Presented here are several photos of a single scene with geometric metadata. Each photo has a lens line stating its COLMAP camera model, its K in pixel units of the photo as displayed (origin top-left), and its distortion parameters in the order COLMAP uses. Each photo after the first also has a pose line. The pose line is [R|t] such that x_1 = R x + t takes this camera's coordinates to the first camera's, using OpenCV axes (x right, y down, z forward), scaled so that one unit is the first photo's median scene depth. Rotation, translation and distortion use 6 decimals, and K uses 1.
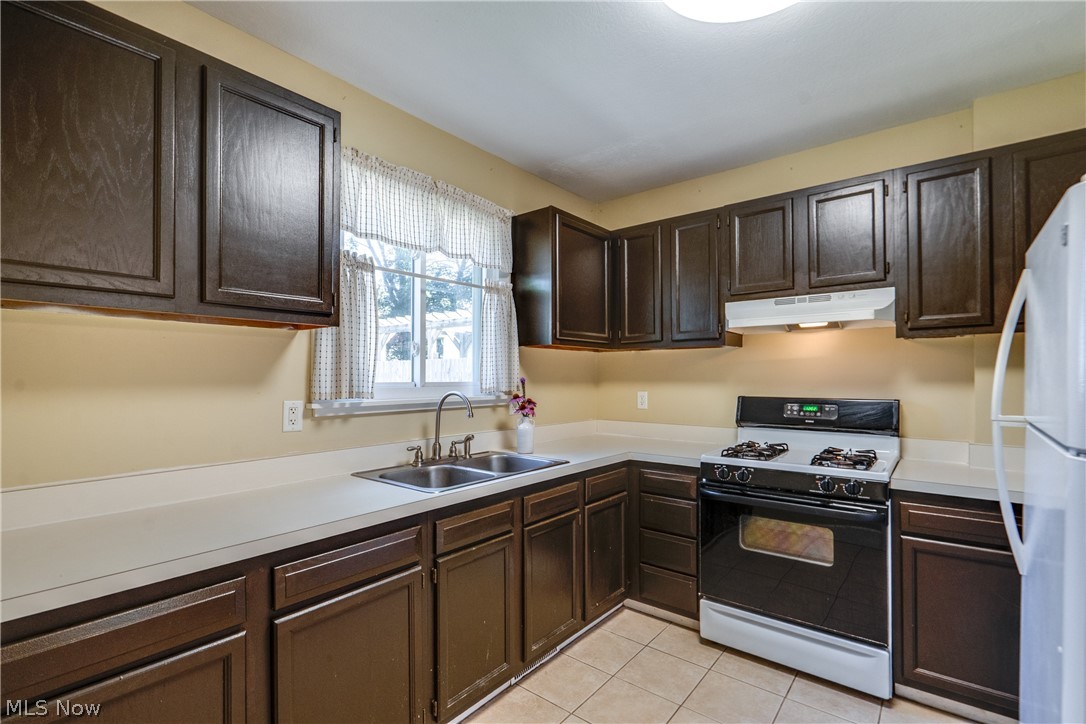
lens RADIAL K [[495.5, 0, 599.0], [0, 495.5, 377.3], [0, 0, 1]] dist [-0.001082, -0.000435]
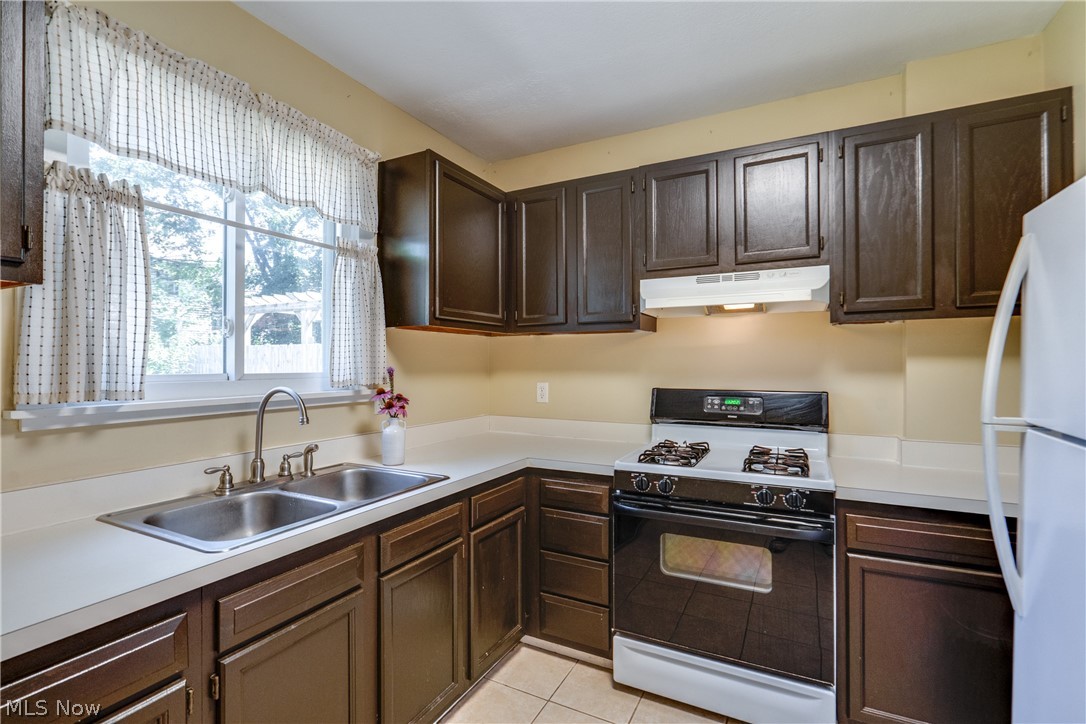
lens RADIAL K [[507.2, 0, 575.2], [0, 507.2, 366.3], [0, 0, 1]] dist [-0.004459, 0.001422]
pose [[0.987847, 0.001500, 0.155424, 0.009603], [-0.002068, 0.999992, 0.003491, -0.004008], [-0.155417, -0.003770, 0.987842, 0.181323]]
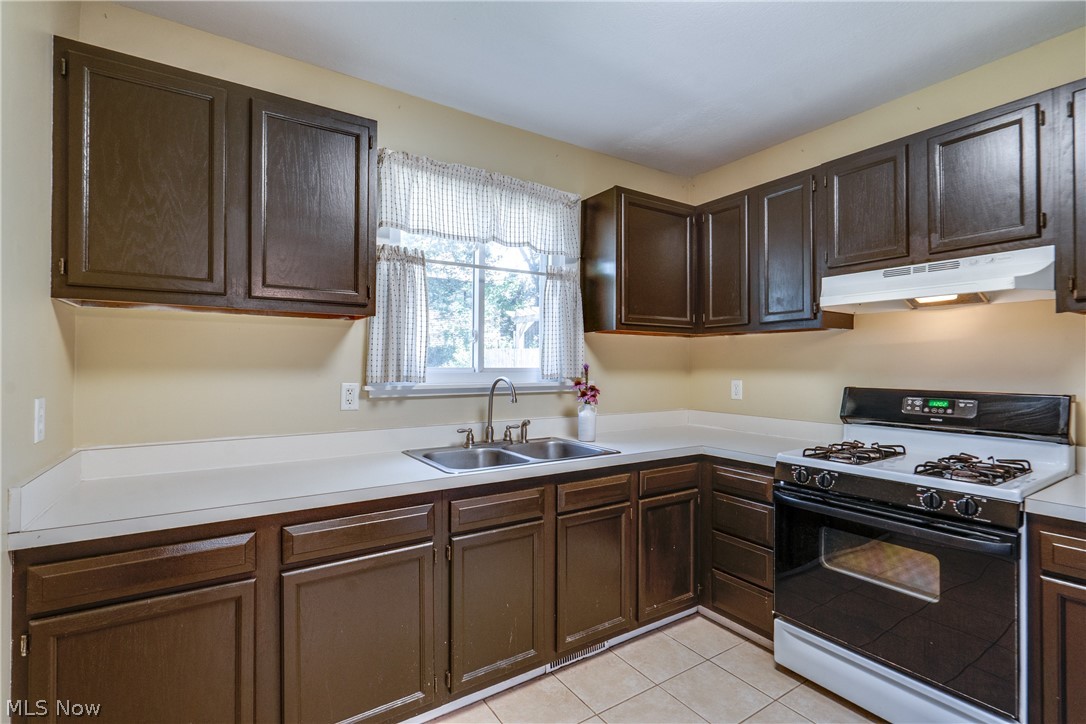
lens RADIAL K [[507.2, 0, 575.2], [0, 507.2, 366.3], [0, 0, 1]] dist [-0.004459, 0.001422]
pose [[0.949328, 0.004799, -0.314250, 0.152392], [-0.004067, 0.999987, 0.002986, 0.002638], [0.314260, -0.001557, 0.949336, 0.043476]]
